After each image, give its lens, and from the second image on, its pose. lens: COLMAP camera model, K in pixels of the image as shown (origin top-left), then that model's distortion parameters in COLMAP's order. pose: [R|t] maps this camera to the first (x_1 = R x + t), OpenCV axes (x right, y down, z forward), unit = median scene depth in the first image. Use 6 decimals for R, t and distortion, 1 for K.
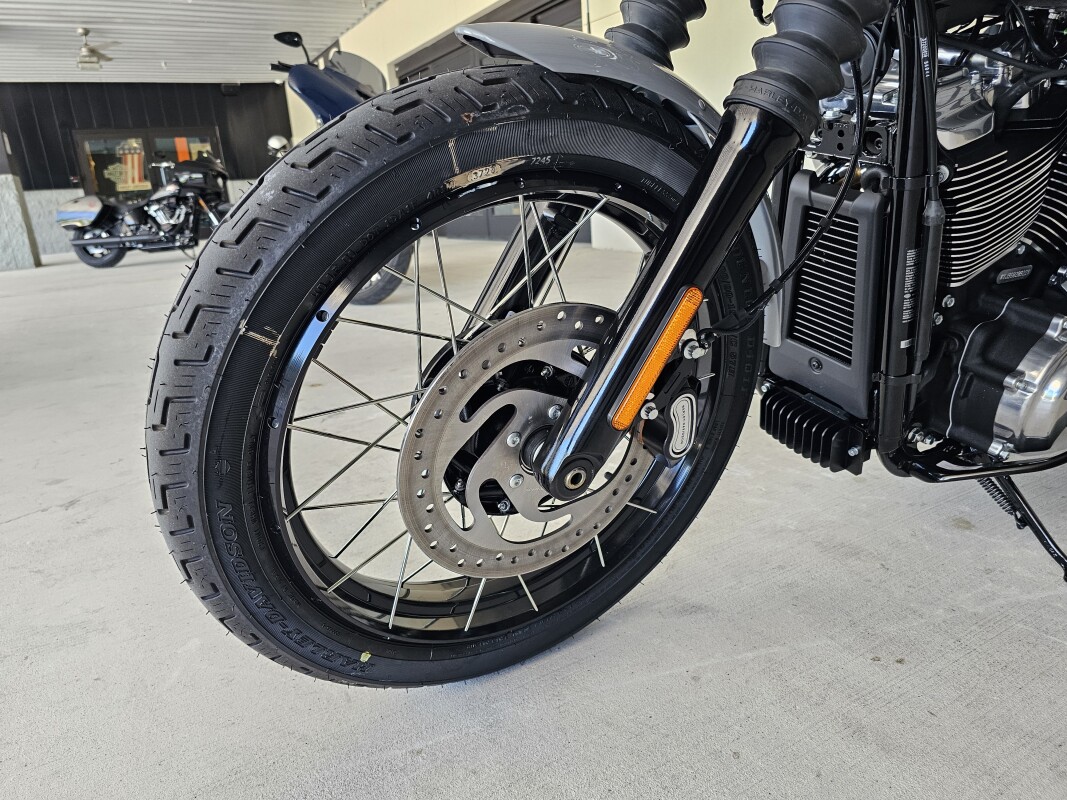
lens RADIAL K [[723.4, 0, 529.6], [0, 723.4, 412.8], [0, 0, 1]] dist [0.061945, -0.059576]
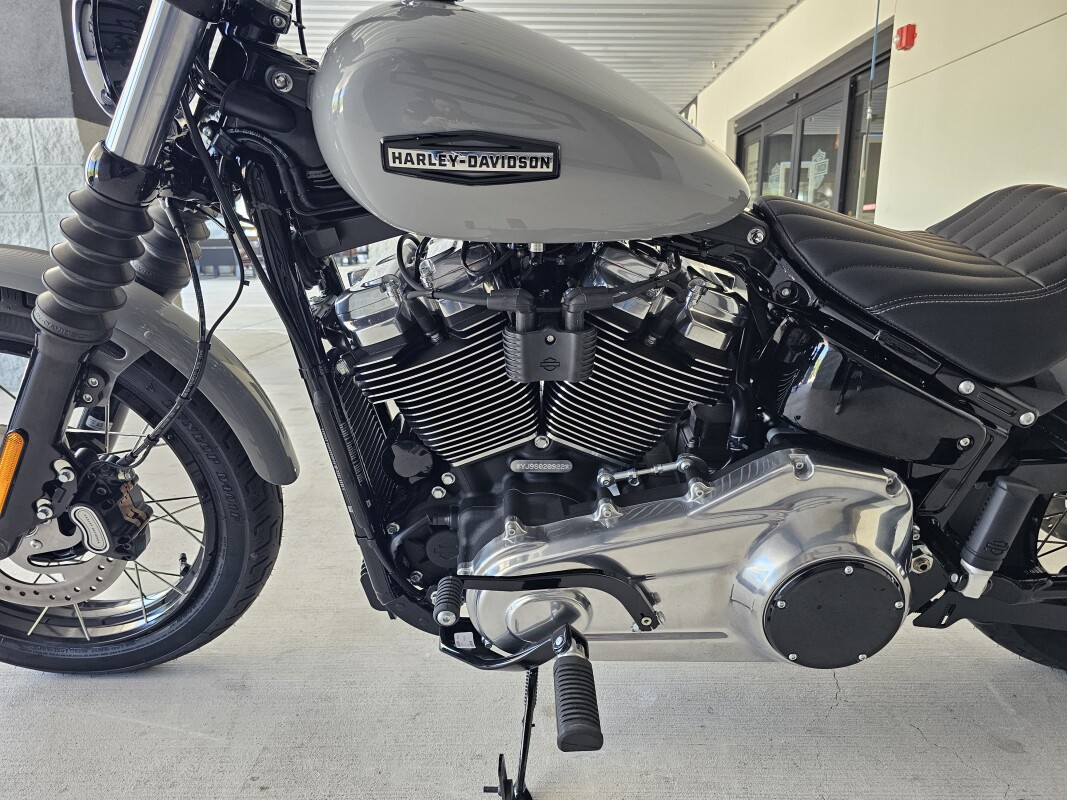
lens RADIAL K [[726.0, 0, 533.5], [0, 726.0, 400.0], [0, 0, 1]] dist [0.053461, -0.047356]
pose [[0.866316, 0.173166, -0.468519, 1.080293], [-0.201689, 0.979389, -0.010948, -0.259363], [0.456966, 0.103979, 0.883386, 0.120024]]
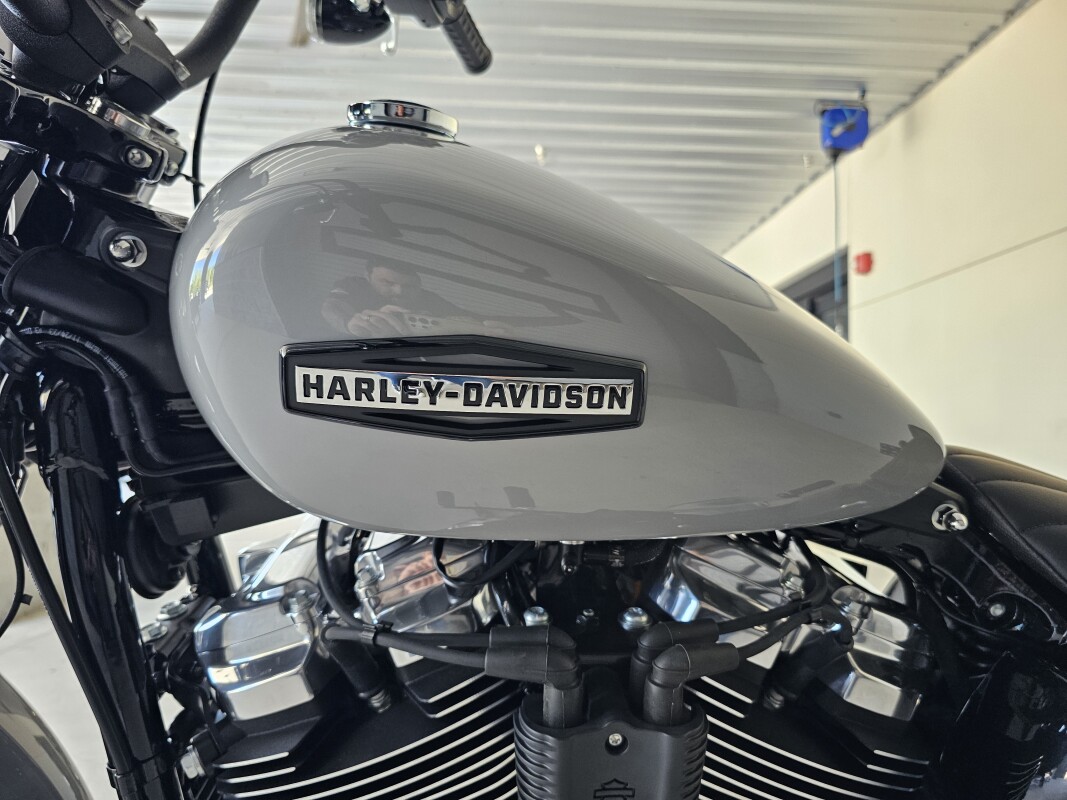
lens RADIAL K [[748.3, 0, 517.2], [0, 748.3, 396.8], [0, 0, 1]] dist [-0.002674, -0.002210]
pose [[0.882905, 0.050529, -0.466825, 0.838171], [-0.205519, 0.935490, -0.287439, -0.385009], [0.422186, 0.349723, 0.836333, 0.412538]]
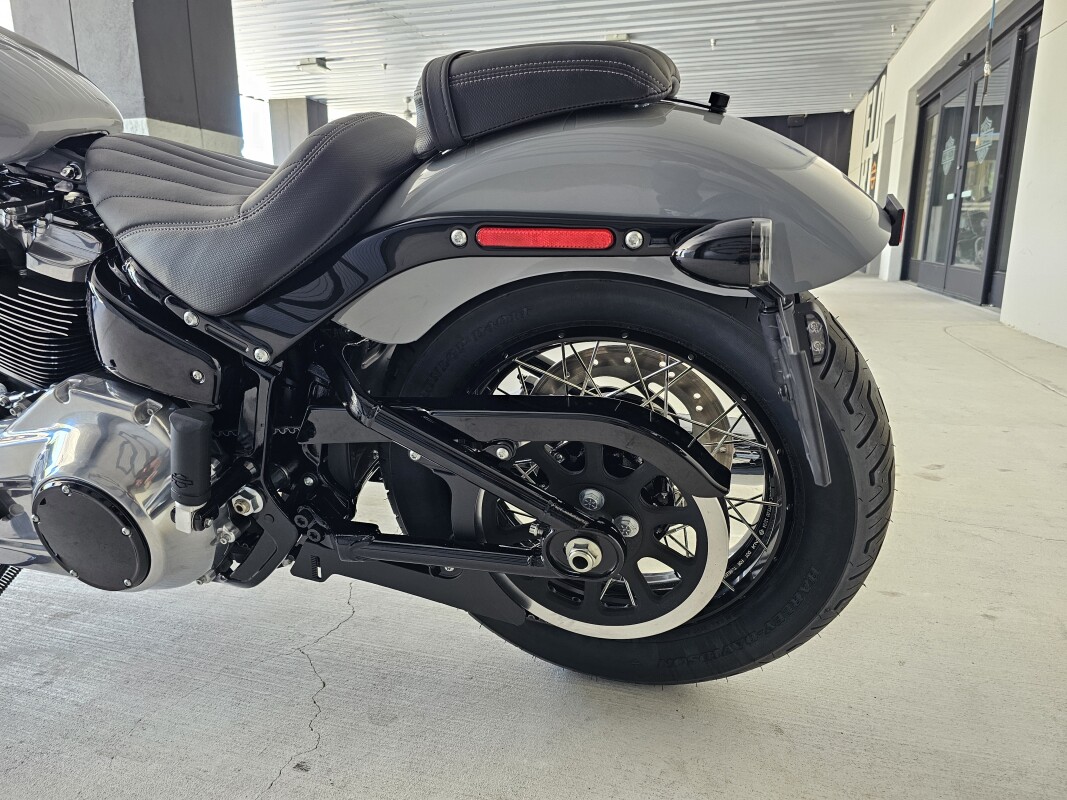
lens RADIAL K [[726.0, 0, 533.5], [0, 726.0, 400.0], [0, 0, 1]] dist [0.053461, -0.047356]
pose [[0.677826, 0.225359, -0.699833, 1.965280], [-0.254041, 0.965027, 0.064703, -0.442897], [0.689939, 0.133929, 0.711370, 0.782338]]
